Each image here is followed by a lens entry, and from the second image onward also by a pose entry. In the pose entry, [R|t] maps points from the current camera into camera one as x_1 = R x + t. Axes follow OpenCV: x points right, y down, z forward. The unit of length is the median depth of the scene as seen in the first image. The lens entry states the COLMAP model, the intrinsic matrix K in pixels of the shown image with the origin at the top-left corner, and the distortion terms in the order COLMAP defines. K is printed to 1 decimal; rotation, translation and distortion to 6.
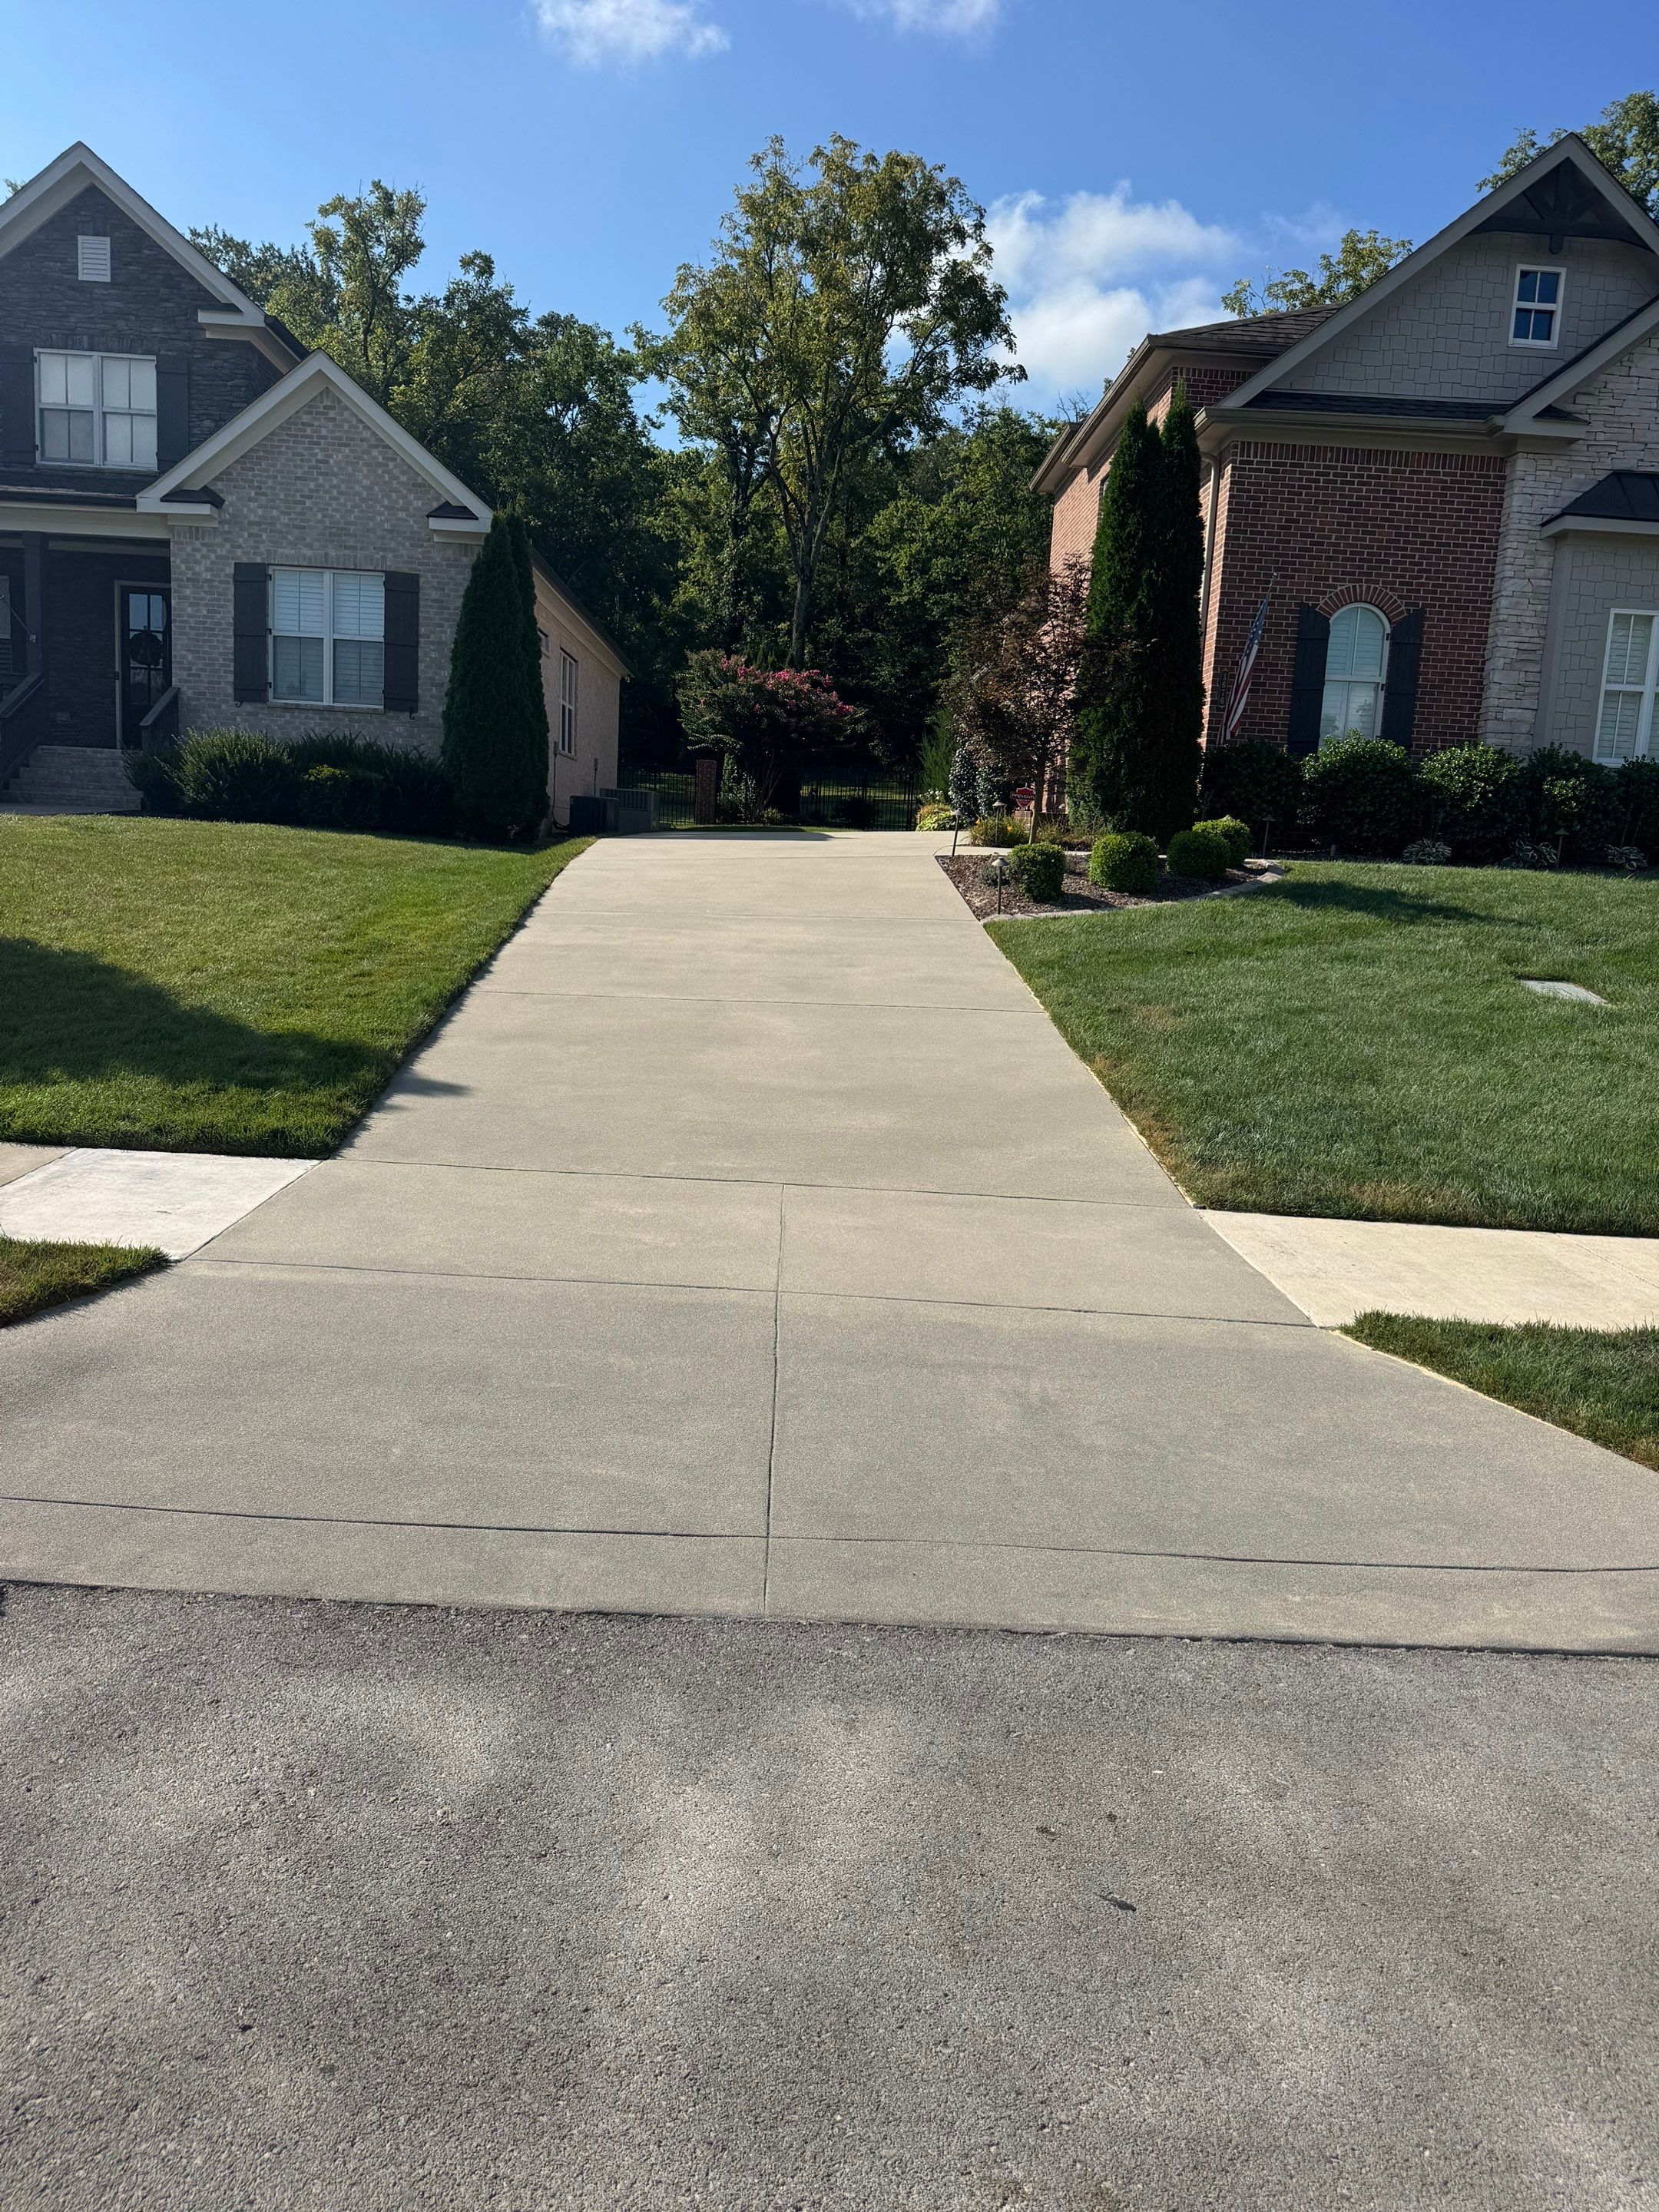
lens RADIAL K [[1590.9, 0, 845.1], [0, 1590.9, 1111.1], [0, 0, 1]] dist [0.110701, -0.171860]
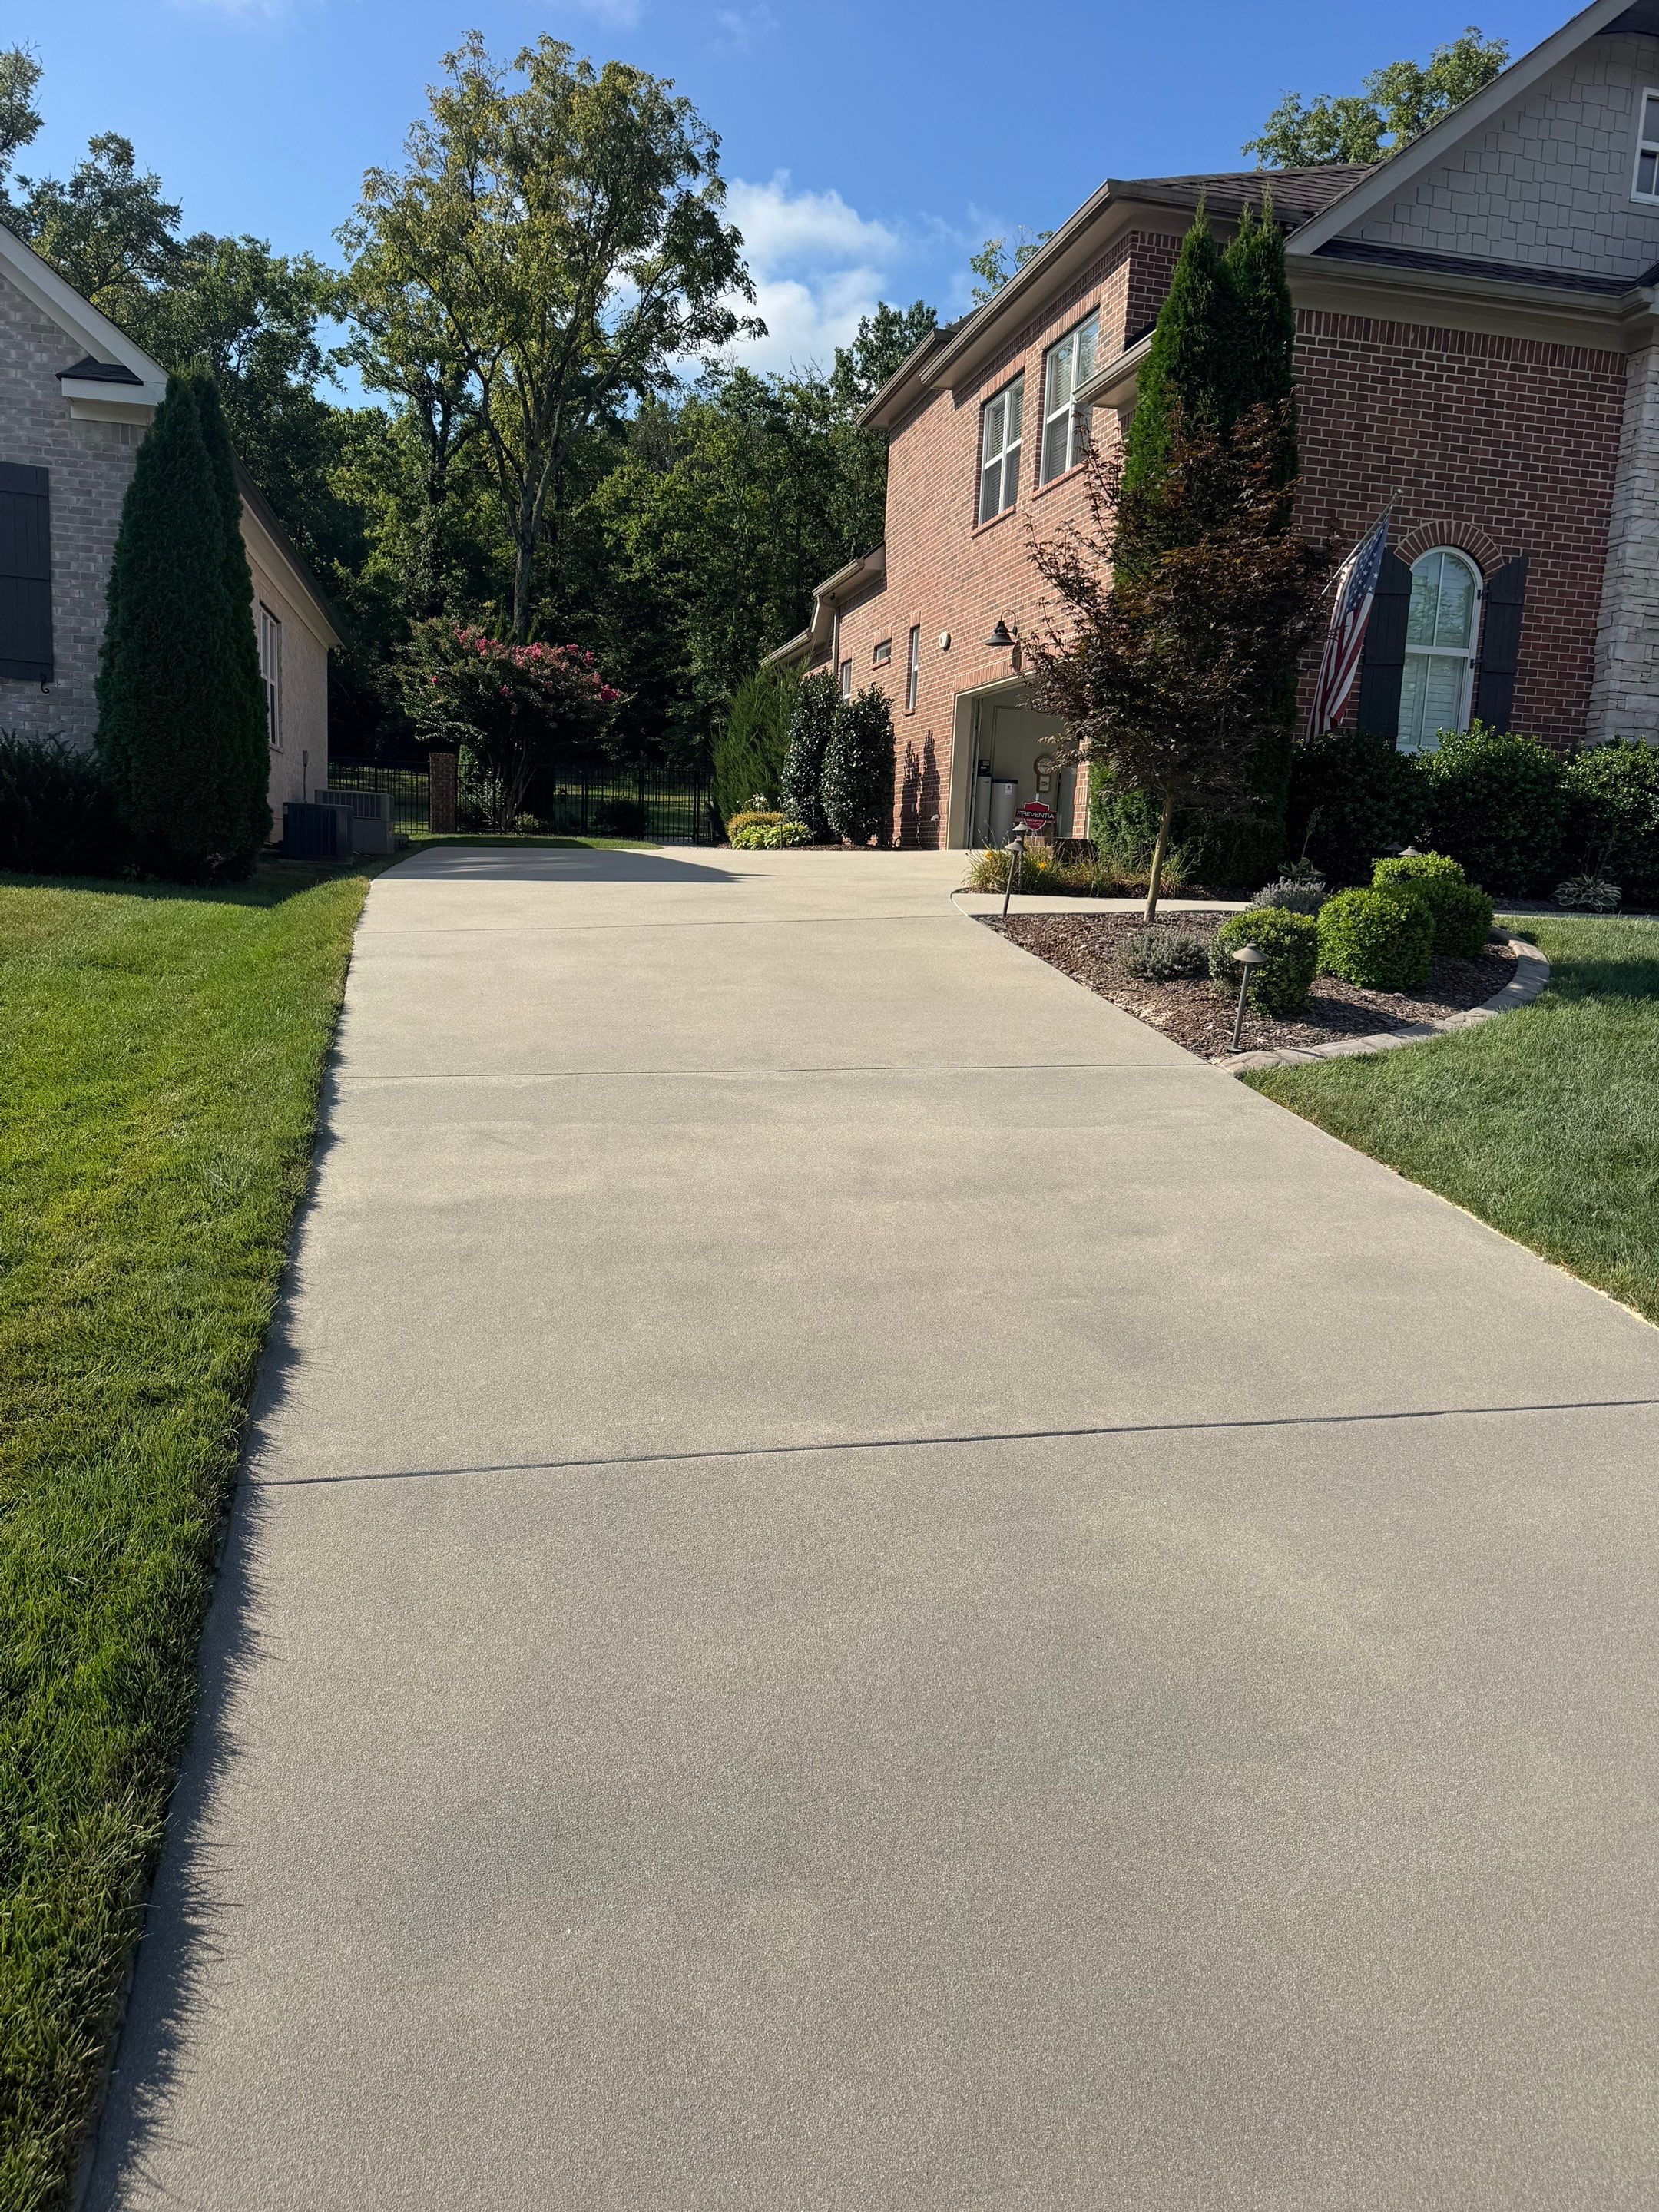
lens RADIAL K [[1536.0, 0, 829.5], [0, 1536.0, 1106.0], [0, 0, 1]] dist [0.051929, -0.050155]
pose [[0.980721, -0.039067, 0.191468, -0.039442], [0.037311, 0.999222, 0.012770, -0.033611], [-0.191817, -0.005380, 0.981416, 0.149327]]
